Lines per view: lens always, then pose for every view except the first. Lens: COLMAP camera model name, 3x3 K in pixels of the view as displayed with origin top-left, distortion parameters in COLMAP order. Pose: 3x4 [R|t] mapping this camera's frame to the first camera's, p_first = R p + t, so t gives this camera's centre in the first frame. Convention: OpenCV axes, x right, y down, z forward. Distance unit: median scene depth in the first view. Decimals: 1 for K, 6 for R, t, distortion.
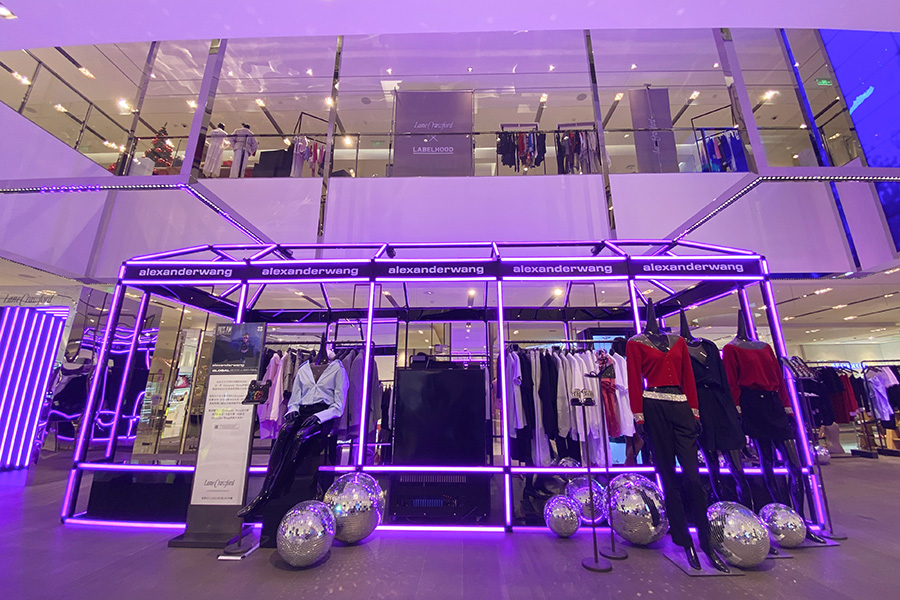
lens RADIAL K [[374.5, 0, 450.3], [0, 374.5, 281.2], [0, 0, 1]] dist [0.000815, 0.000082]
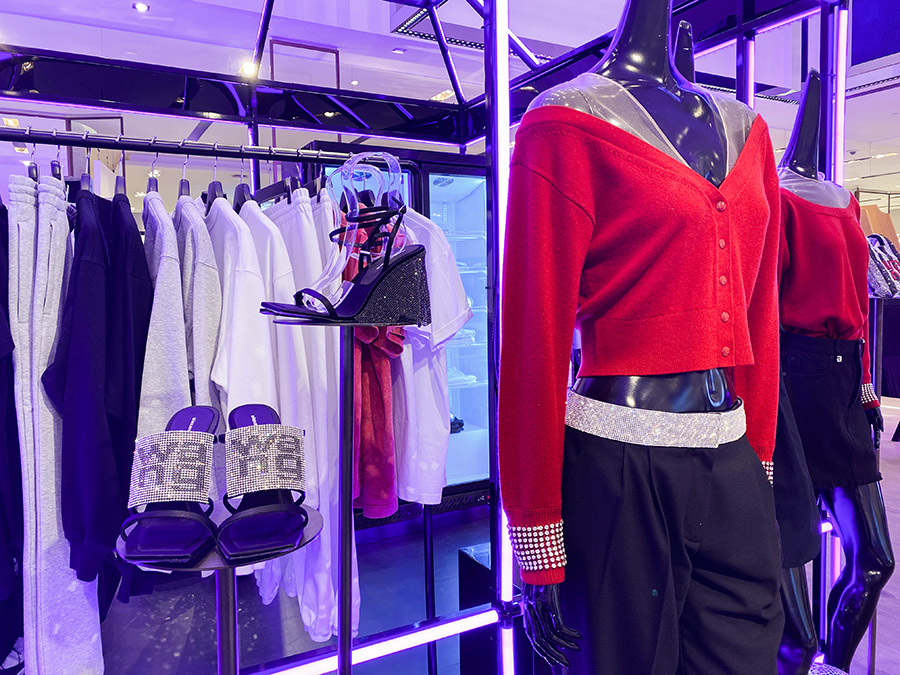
lens RADIAL K [[703.0, 0, 450.0], [0, 703.0, 337.5], [0, 0, 1]] dist [0.005057, 0.001949]
pose [[0.857401, -0.046569, 0.512537, 0.229863], [-0.125859, 0.946685, 0.296560, 0.136576], [-0.499021, -0.318778, 0.805828, 0.599941]]
